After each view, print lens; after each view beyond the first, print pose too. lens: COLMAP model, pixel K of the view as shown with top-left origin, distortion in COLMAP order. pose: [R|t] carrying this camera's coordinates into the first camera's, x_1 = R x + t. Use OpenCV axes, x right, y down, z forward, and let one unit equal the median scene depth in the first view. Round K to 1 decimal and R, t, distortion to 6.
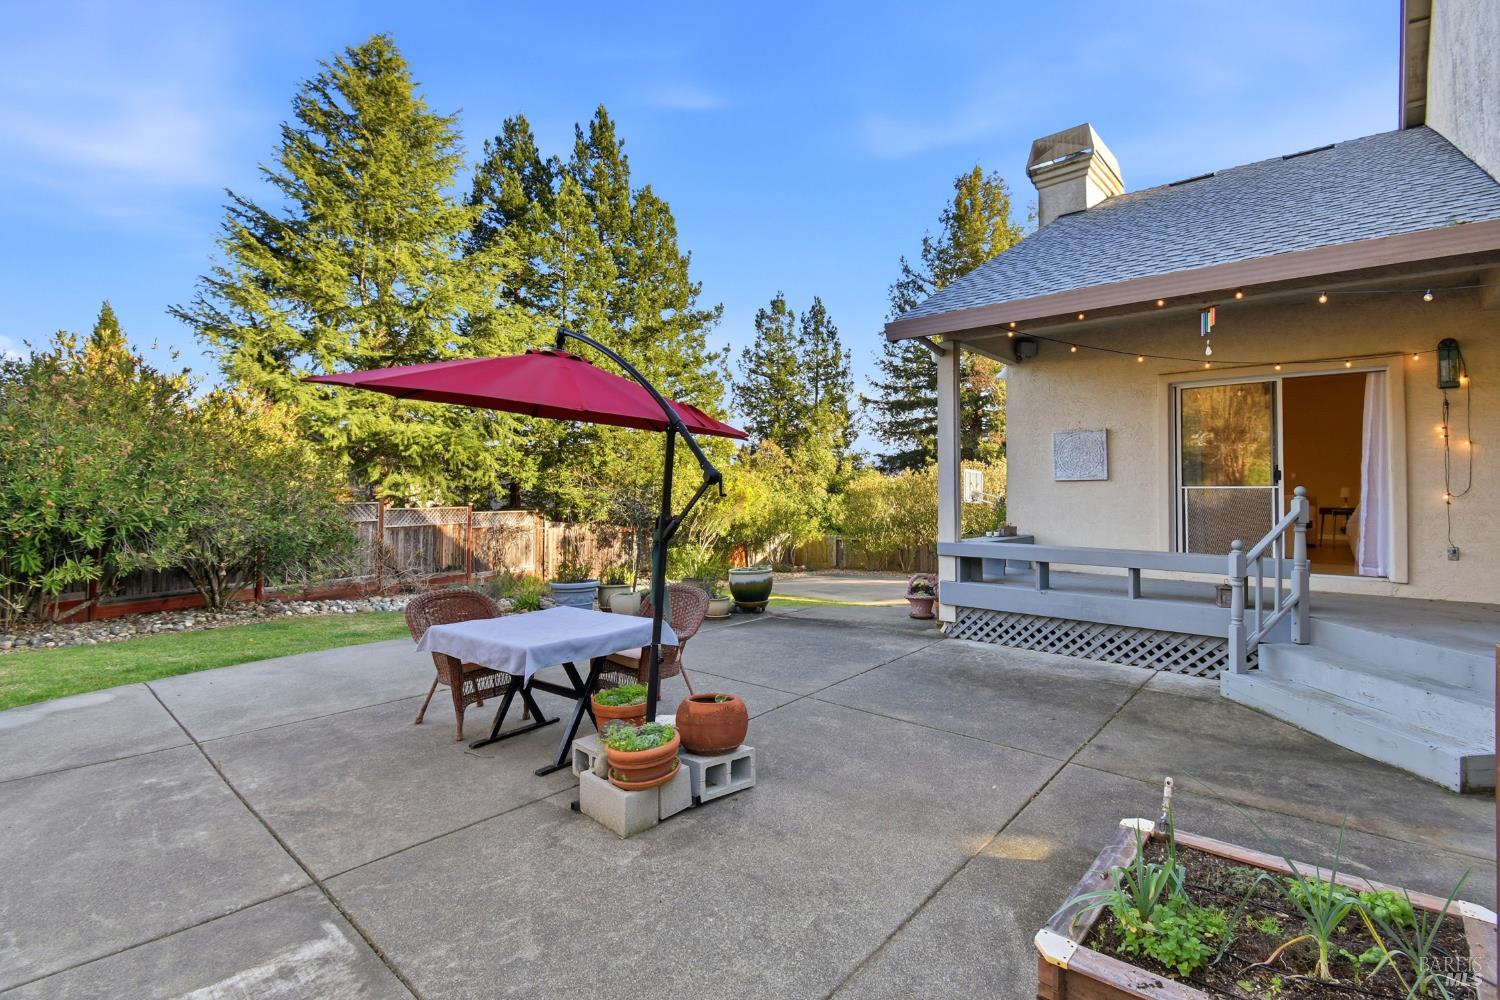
lens RADIAL K [[663.8, 0, 747.4], [0, 663.8, 493.8], [0, 0, 1]] dist [-0.000474, -0.015105]
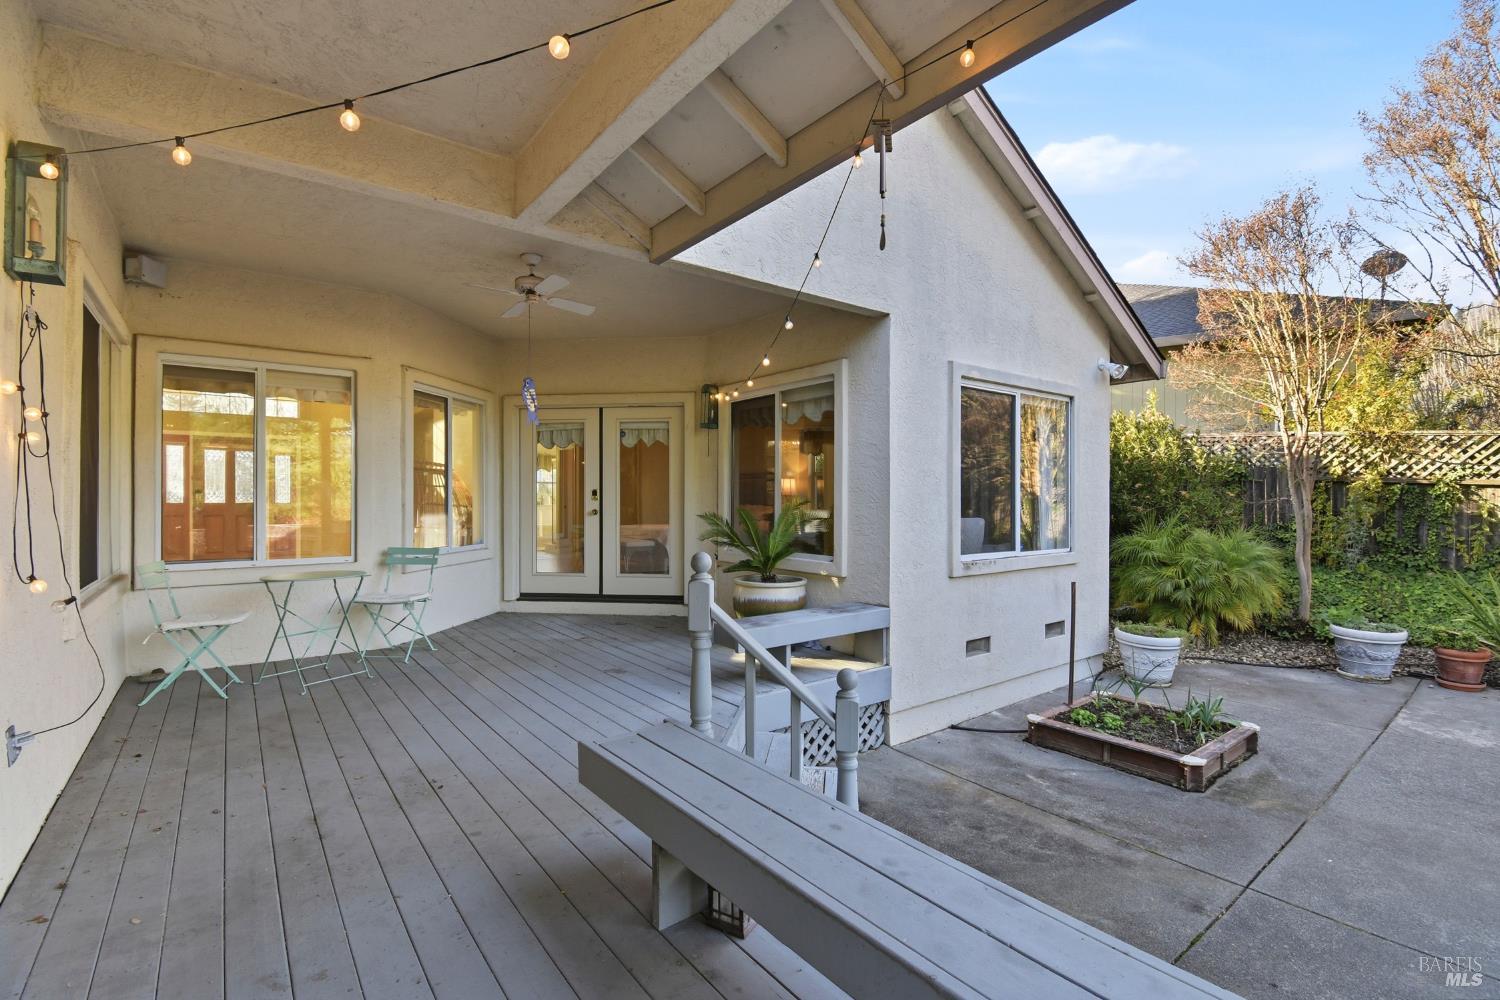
lens RADIAL K [[663.8, 0, 747.4], [0, 663.8, 493.8], [0, 0, 1]] dist [-0.000474, -0.015105]
pose [[-0.982849, -0.000008, 0.184411, 1.051623], [0.000933, 0.999987, 0.005018, -0.087322], [-0.184409, 0.005104, -0.982836, 2.131844]]
